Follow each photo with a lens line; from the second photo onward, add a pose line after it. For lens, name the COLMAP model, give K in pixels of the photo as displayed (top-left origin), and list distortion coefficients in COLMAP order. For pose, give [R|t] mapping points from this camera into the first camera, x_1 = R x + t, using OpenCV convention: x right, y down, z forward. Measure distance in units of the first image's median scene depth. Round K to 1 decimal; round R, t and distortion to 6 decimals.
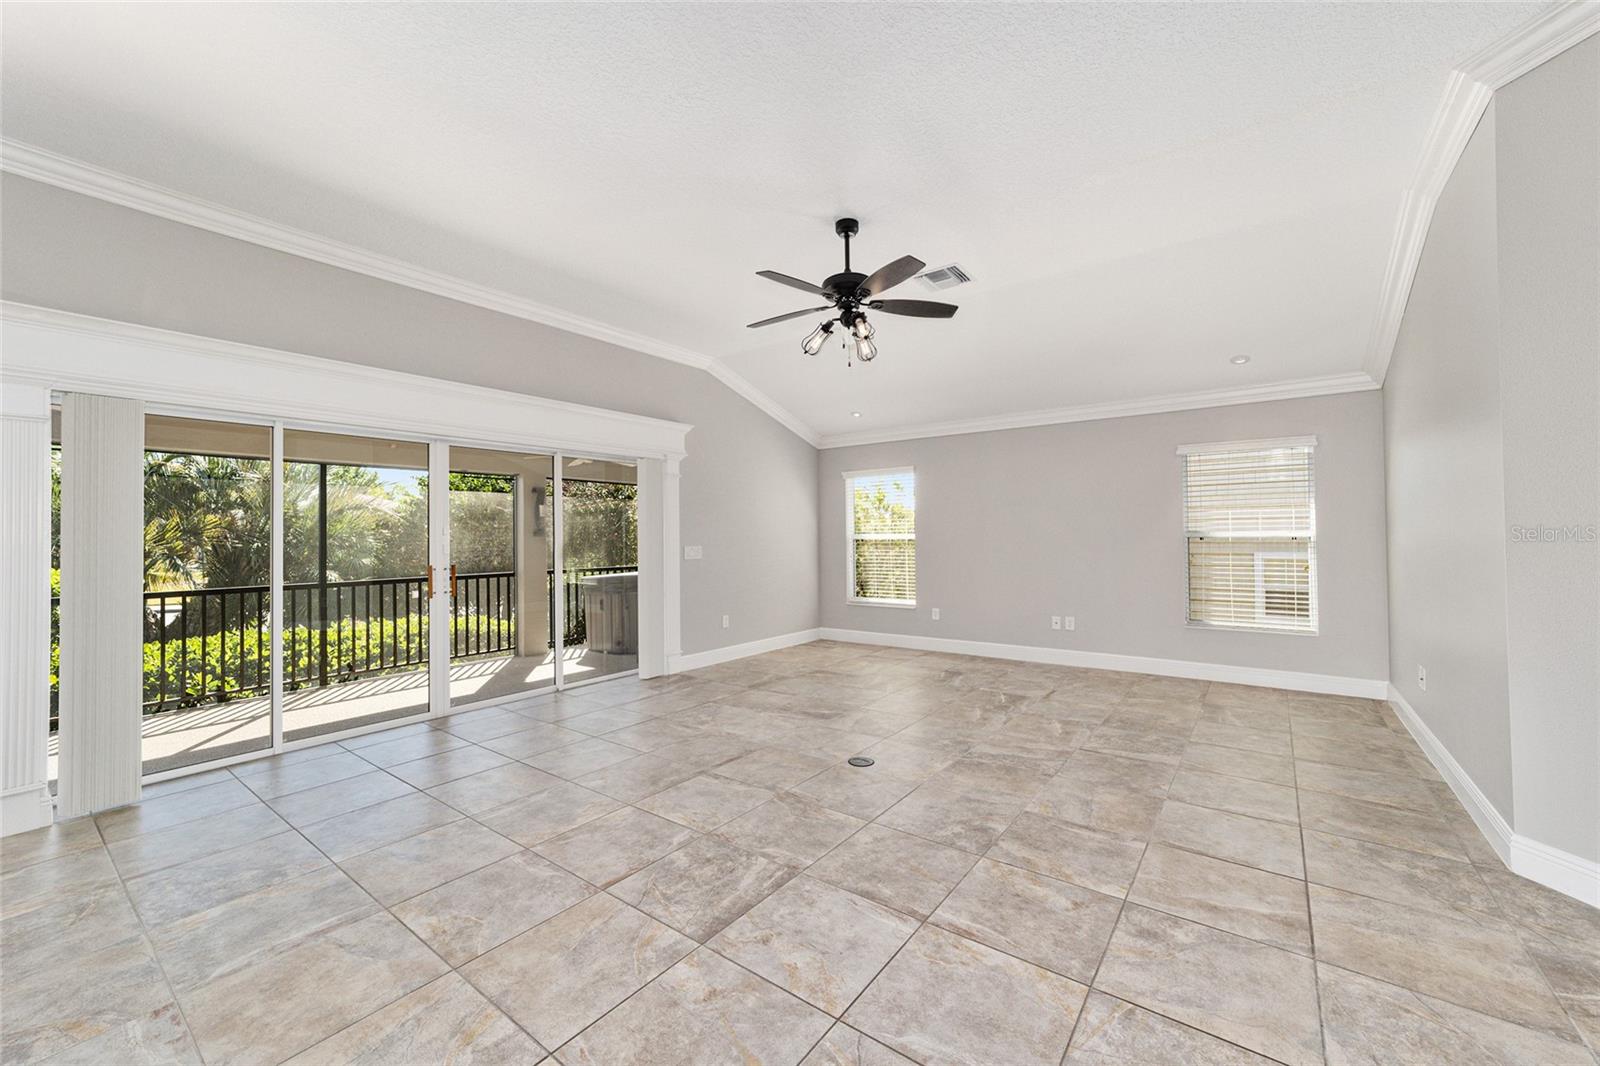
lens RADIAL K [[619.3, 0, 805.3], [0, 619.3, 535.5], [0, 0, 1]] dist [-0.020865, 0.009493]
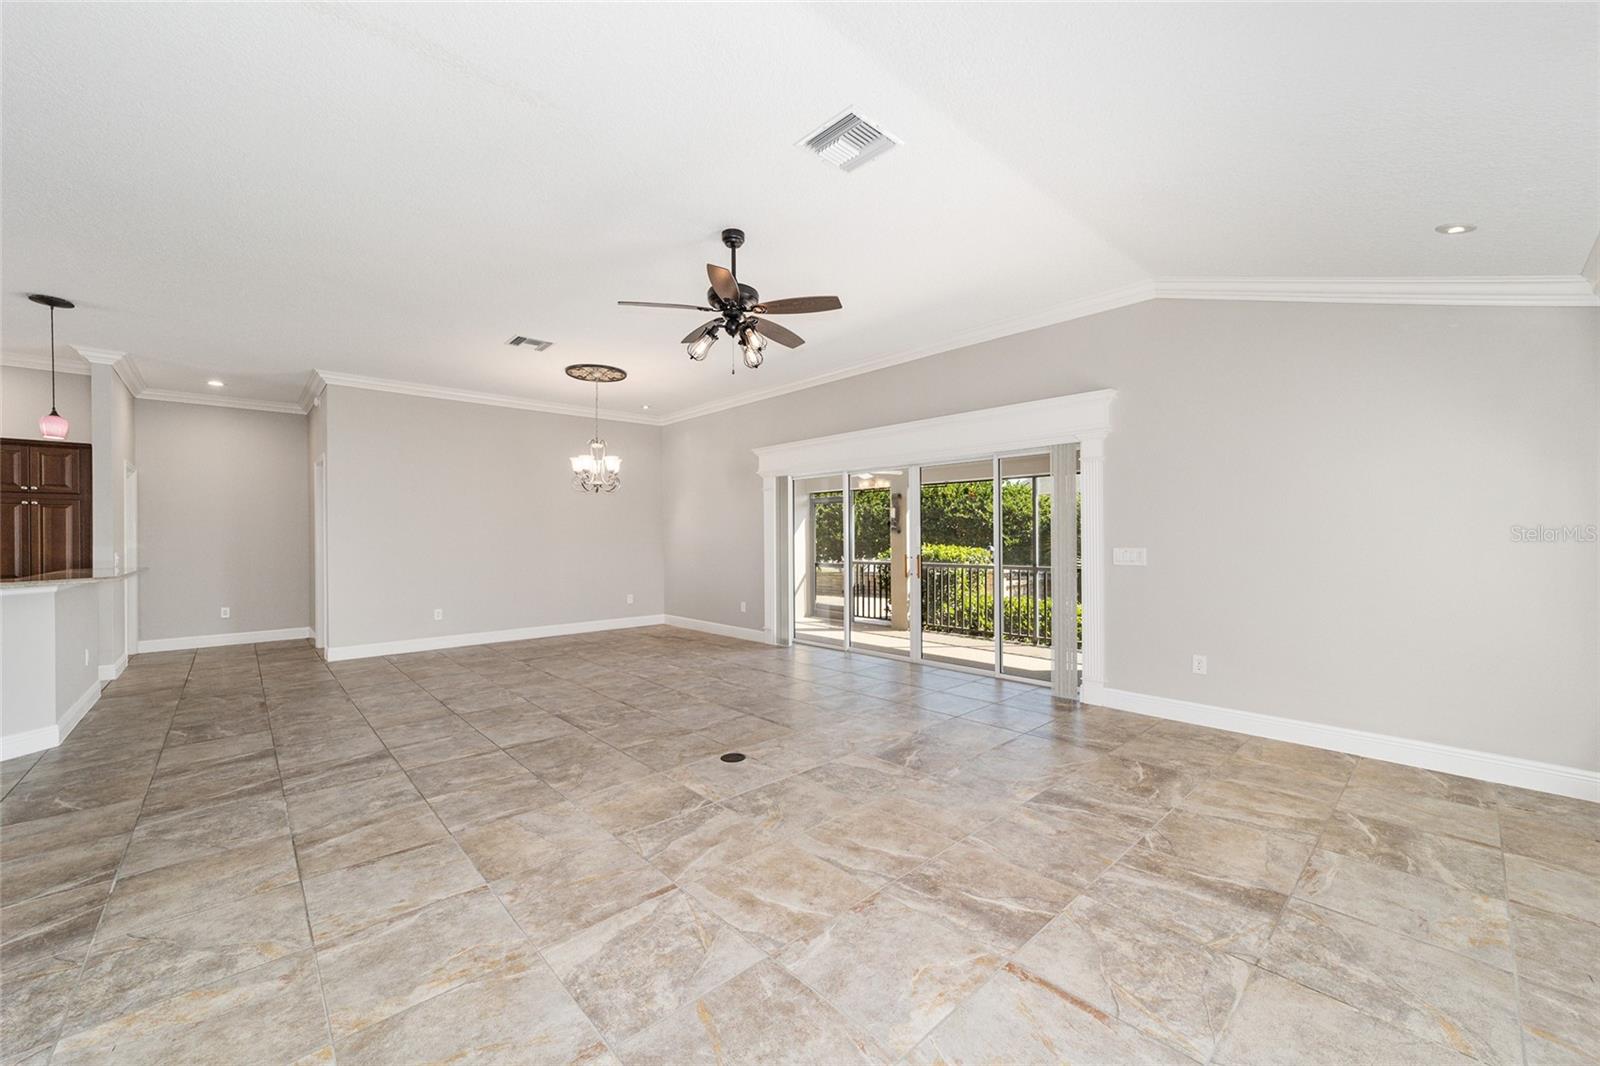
lens RADIAL K [[619.3, 0, 805.3], [0, 619.3, 535.5], [0, 0, 1]] dist [-0.020865, 0.009493]
pose [[-0.170951, 0.010930, -0.985219, 1.167157], [0.007457, 0.999924, 0.009800, -0.014696], [0.985251, -0.005672, -0.171019, 1.399253]]
